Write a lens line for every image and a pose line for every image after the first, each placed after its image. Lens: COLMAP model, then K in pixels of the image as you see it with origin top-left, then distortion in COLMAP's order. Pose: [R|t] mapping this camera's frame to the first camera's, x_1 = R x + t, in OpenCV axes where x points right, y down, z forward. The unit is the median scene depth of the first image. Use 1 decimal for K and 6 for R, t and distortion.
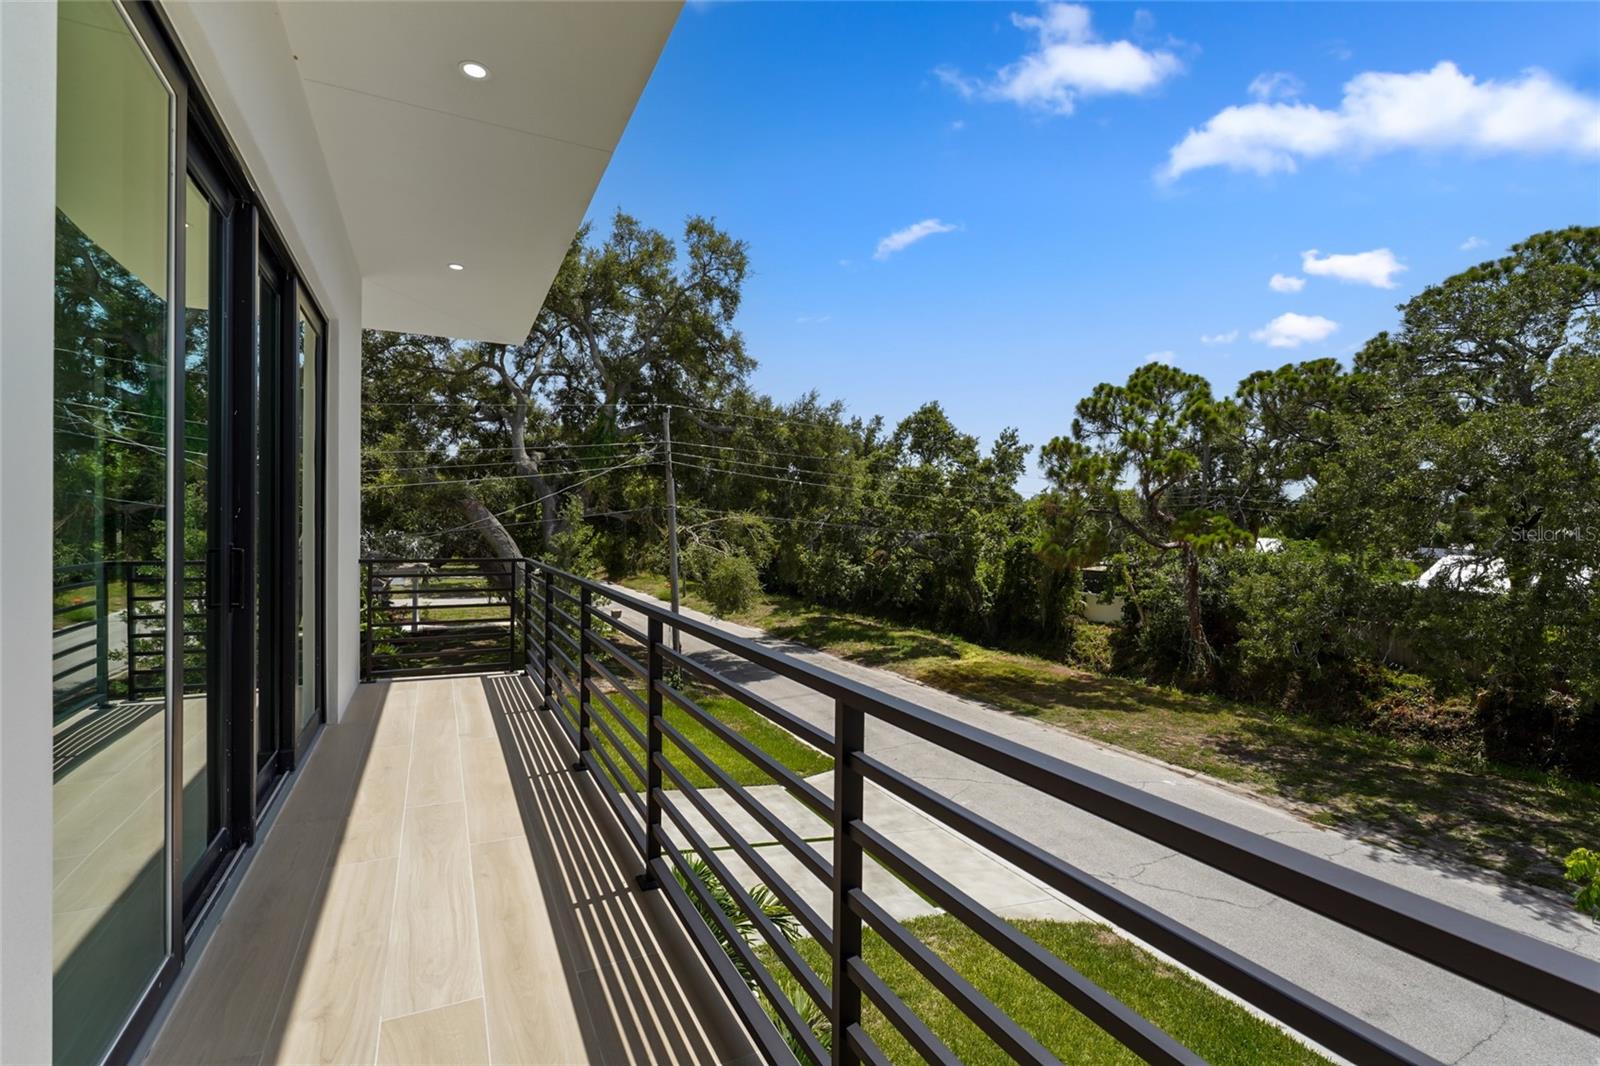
lens RADIAL K [[718.2, 0, 804.3], [0, 718.2, 533.0], [0, 0, 1]] dist [-0.002379, -0.000327]
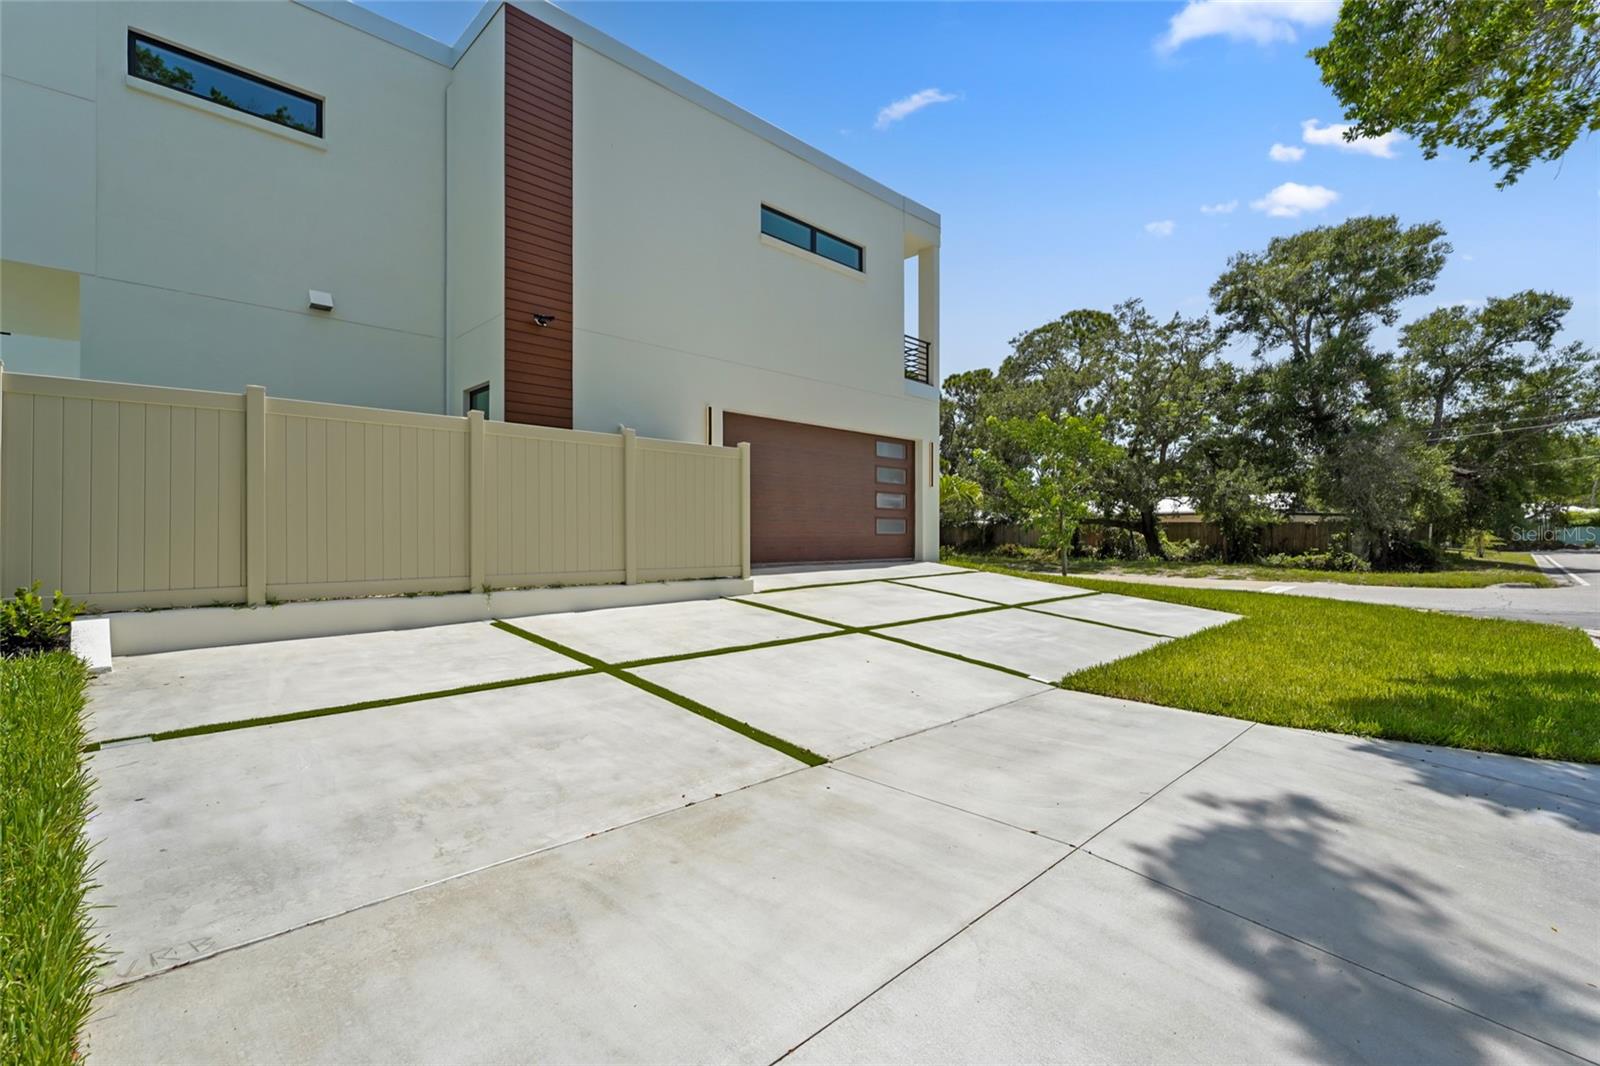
lens RADIAL K [[718.2, 0, 804.3], [0, 718.2, 533.0], [0, 0, 1]] dist [-0.002379, -0.000327]
pose [[0.950626, -0.010796, 0.310151, -0.245397], [0.015230, 0.999813, -0.011878, 0.166313], [-0.309965, 0.016015, 0.950613, -0.514119]]
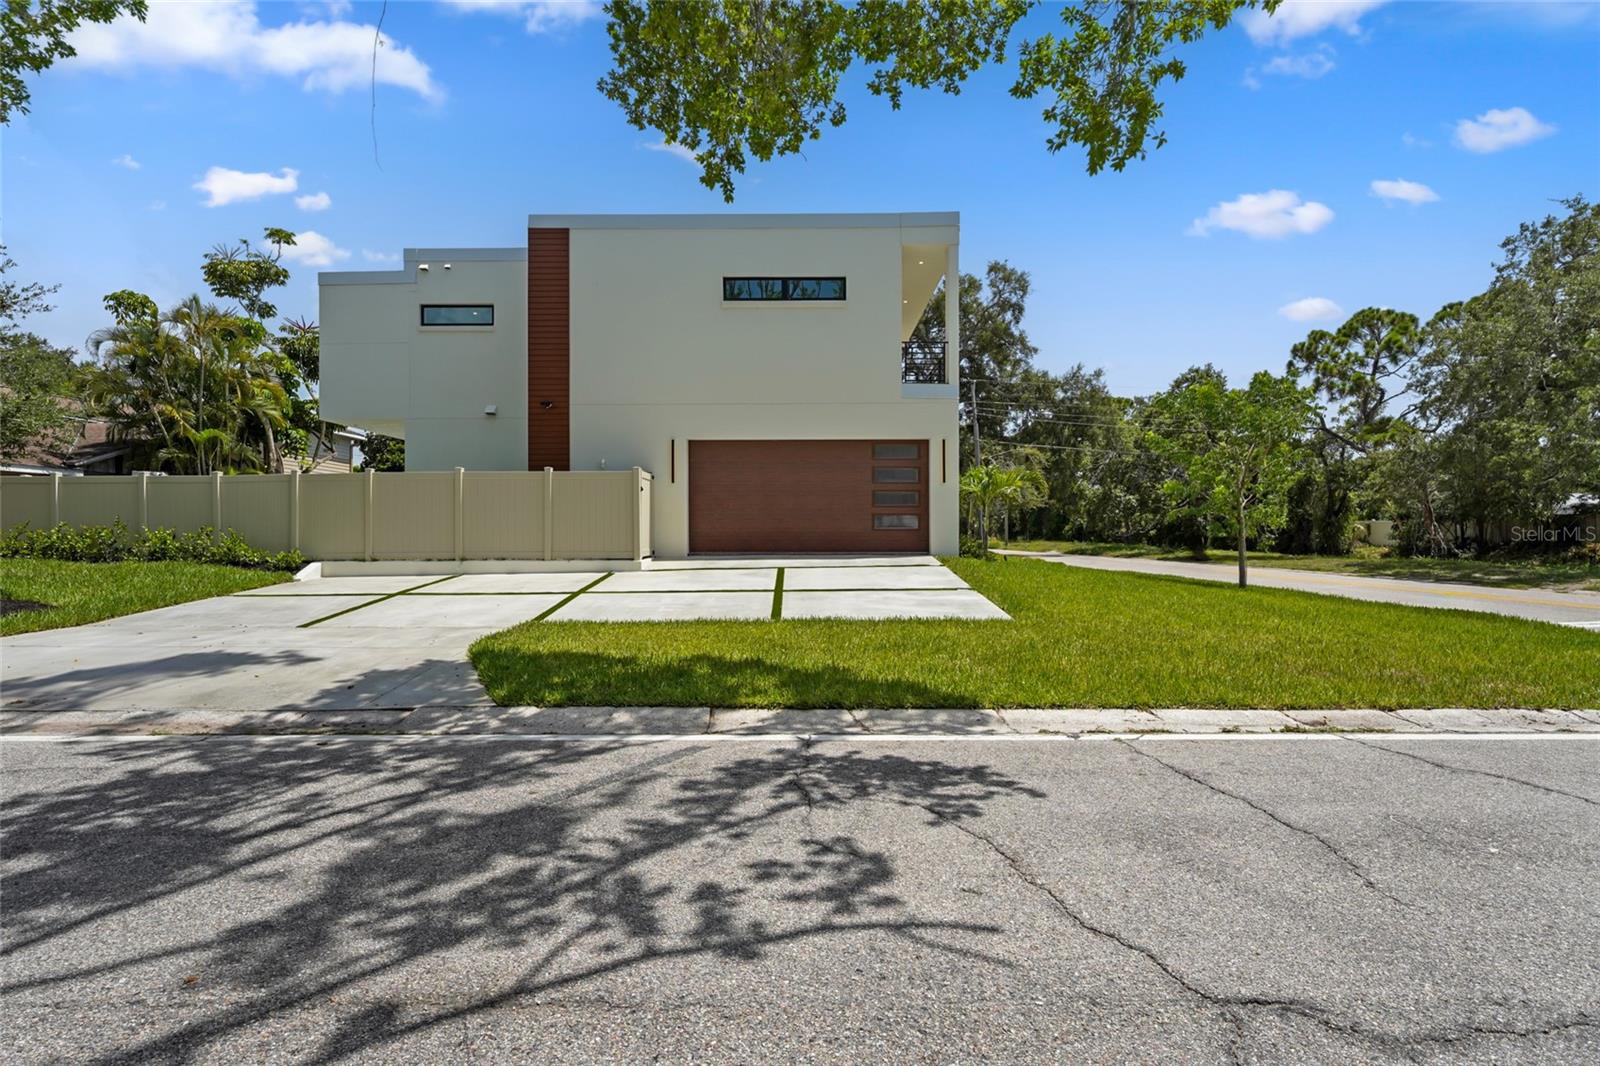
lens RADIAL K [[718.2, 0, 804.3], [0, 718.2, 533.0], [0, 0, 1]] dist [-0.002379, -0.000327]
pose [[0.890848, -0.014127, -0.454082, 0.180986], [0.007526, 0.999838, -0.016341, 0.173824], [0.454240, 0.011140, 0.890810, -0.573476]]
